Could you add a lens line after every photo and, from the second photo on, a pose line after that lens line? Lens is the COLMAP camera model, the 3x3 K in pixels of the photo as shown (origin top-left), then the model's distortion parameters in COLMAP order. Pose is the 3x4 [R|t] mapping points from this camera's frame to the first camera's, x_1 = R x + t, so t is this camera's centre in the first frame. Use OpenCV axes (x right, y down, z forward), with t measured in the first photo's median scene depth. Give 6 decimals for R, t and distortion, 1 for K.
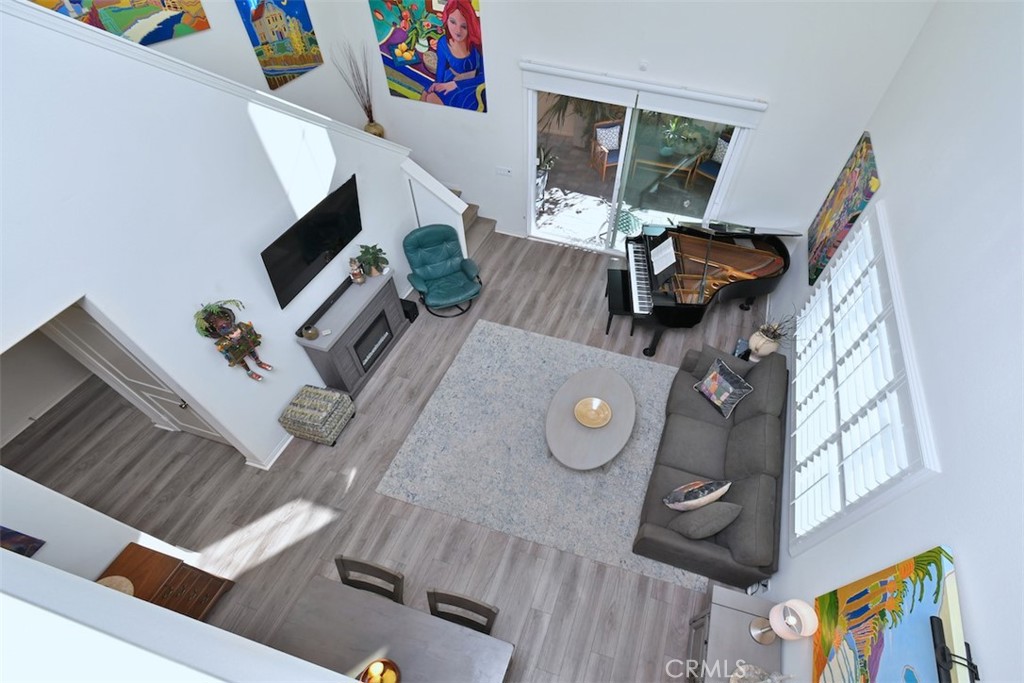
lens RADIAL K [[454.9, 0, 551.8], [0, 454.9, 335.5], [0, 0, 1]] dist [0.015984, -0.000843]
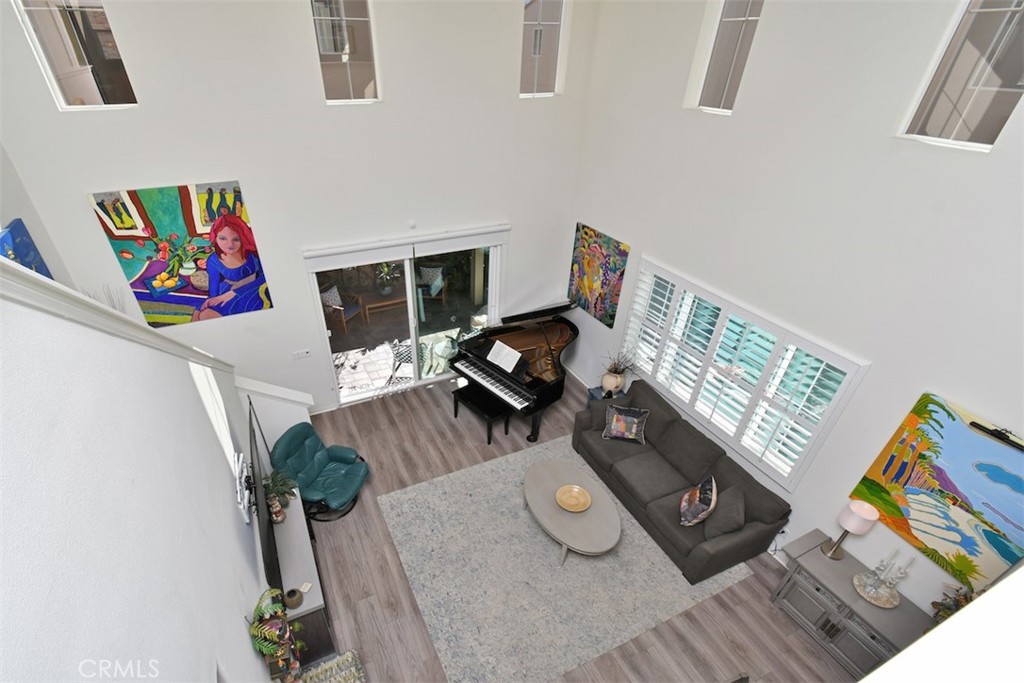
lens RADIAL K [[454.9, 0, 472.0], [0, 454.9, 340.9], [0, 0, 1]] dist [0.015984, -0.000843]
pose [[0.785738, -0.380253, 0.487877, -0.350128], [0.499985, 0.854806, -0.138999, -0.085177], [-0.364185, 0.353148, 0.861775, 0.028224]]
